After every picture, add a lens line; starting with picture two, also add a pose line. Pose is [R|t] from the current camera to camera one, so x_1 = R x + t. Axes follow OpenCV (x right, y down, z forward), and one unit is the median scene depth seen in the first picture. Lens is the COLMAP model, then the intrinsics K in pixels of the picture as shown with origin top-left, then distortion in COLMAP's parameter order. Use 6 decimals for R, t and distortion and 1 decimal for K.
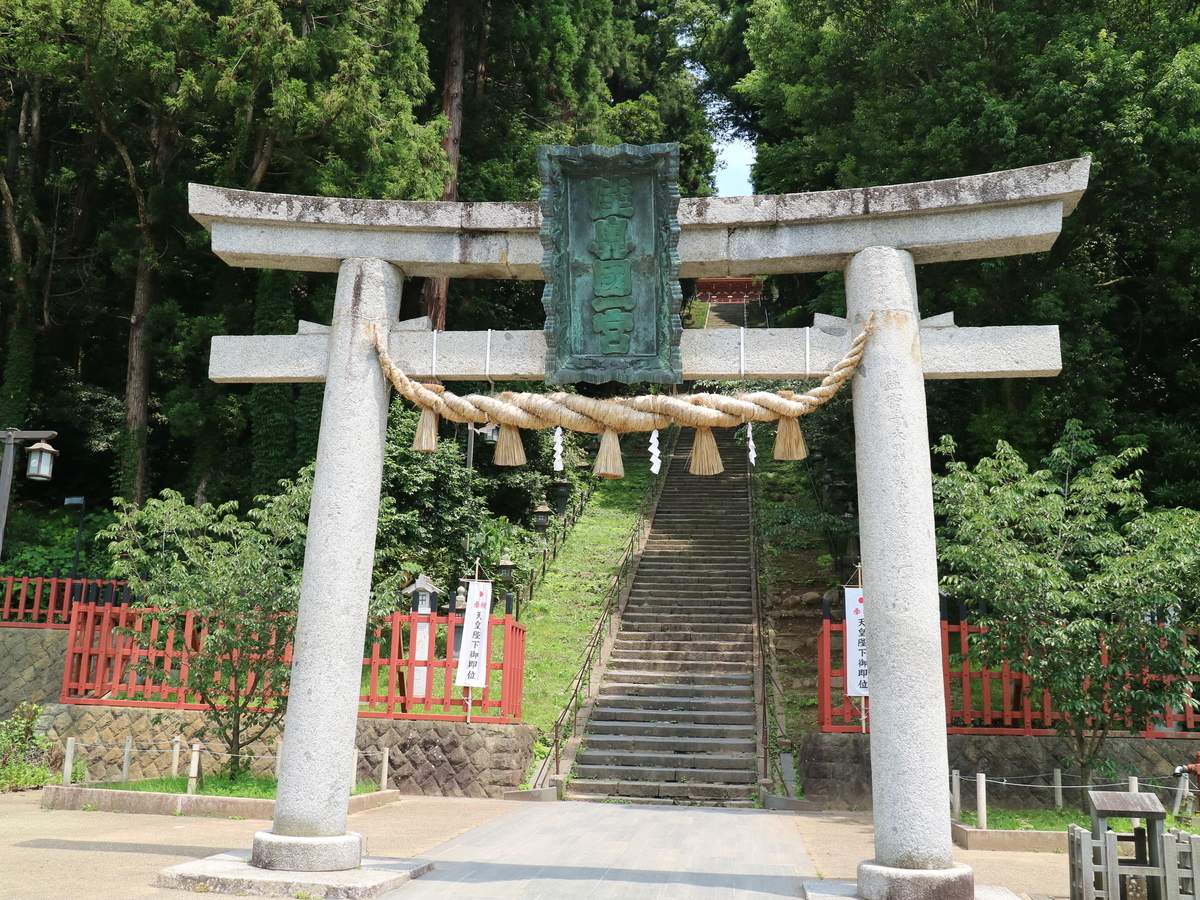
lens RADIAL K [[1134.4, 0, 600.0], [0, 1134.4, 450.0], [0, 0, 1]] dist [-0.098062, 0.002301]
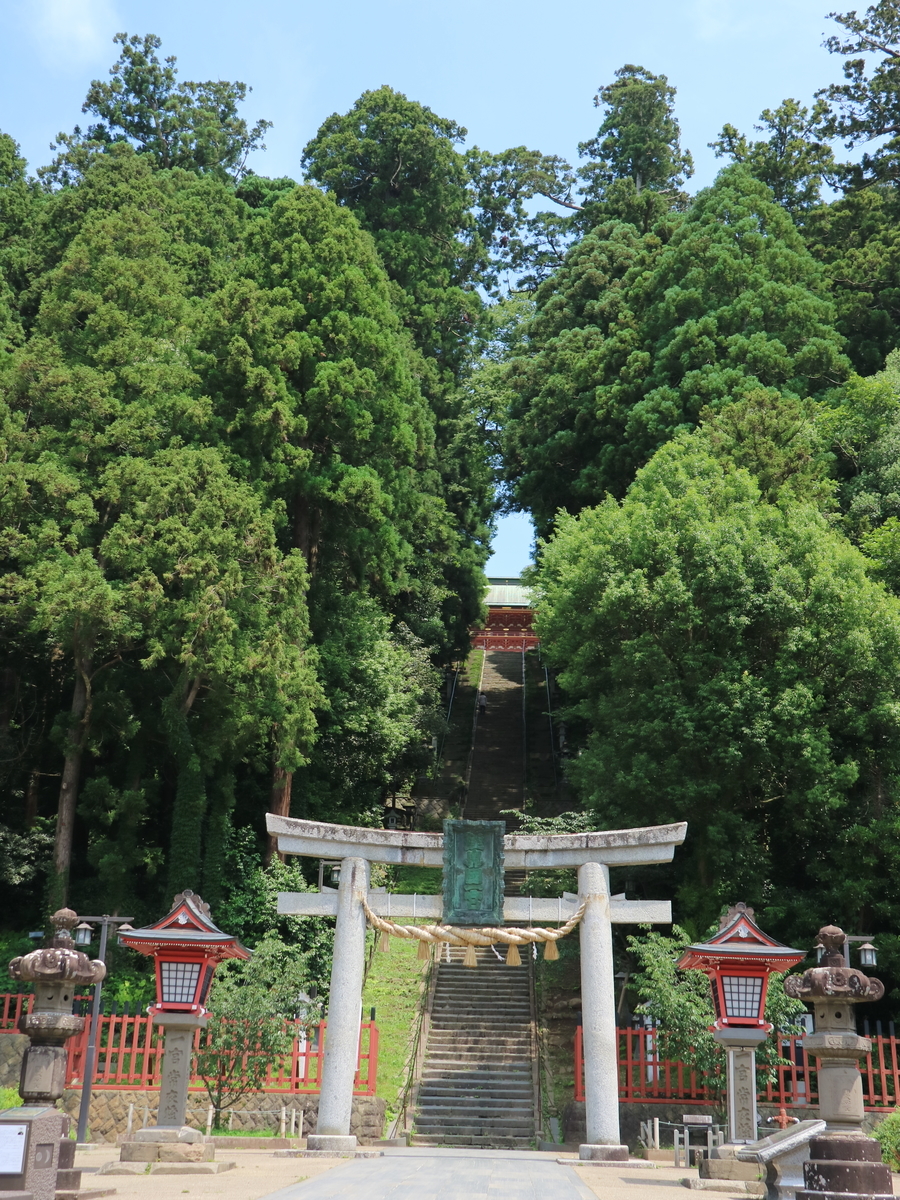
lens RADIAL K [[1543.5, 0, 454.9], [0, 1543.5, 592.6], [0, 0, 1]] dist [0.027344, 0.063378]
pose [[0.995989, 0.026595, 0.085431, -0.175148], [-0.017511, 0.994278, -0.105380, -0.224156], [-0.087745, 0.103461, 0.990756, -1.207682]]
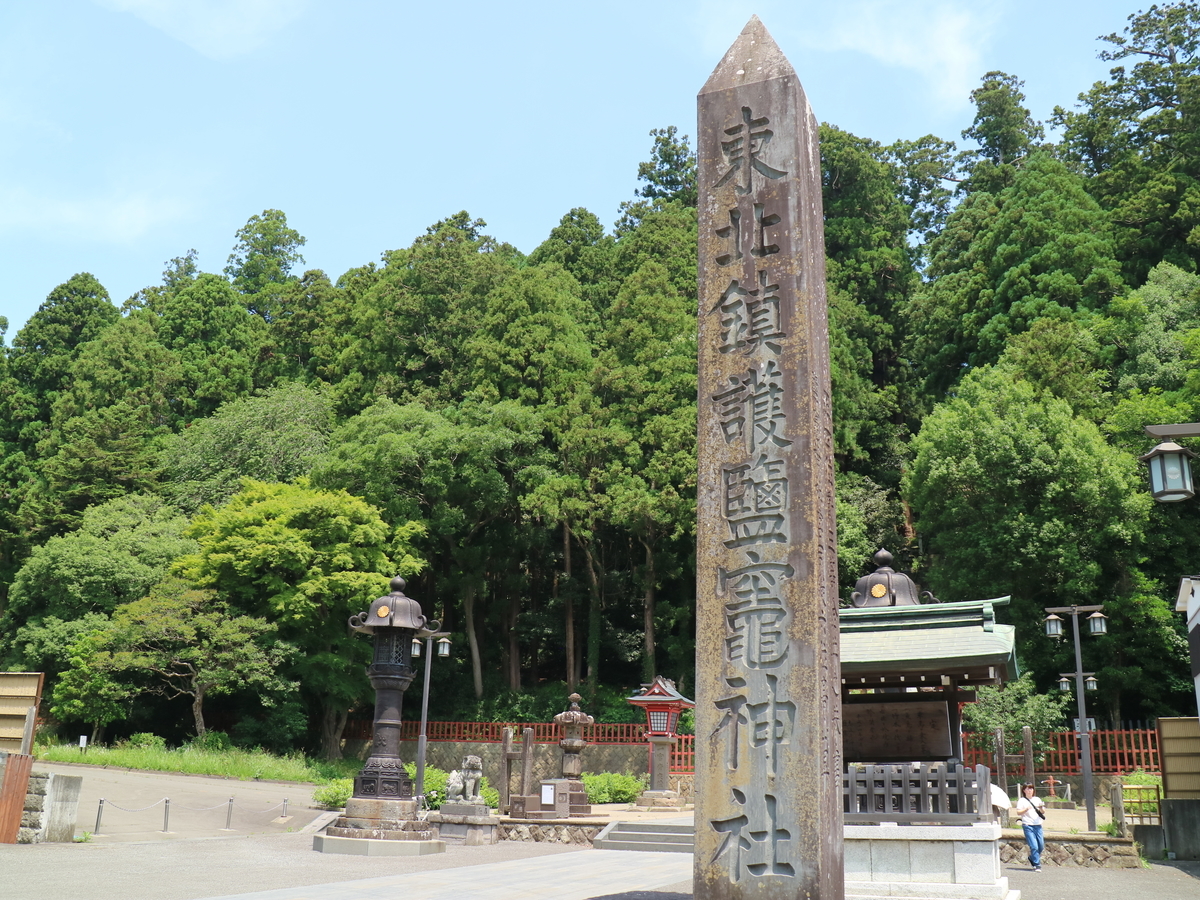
lens RADIAL K [[1134.4, 0, 600.0], [0, 1134.4, 450.0], [0, 0, 1]] dist [-0.098062, 0.002301]
pose [[0.959071, -0.089465, -0.268661, 0.198704], [0.067824, 0.993738, -0.088799, -0.332191], [0.274923, 0.066943, 0.959133, -1.790241]]
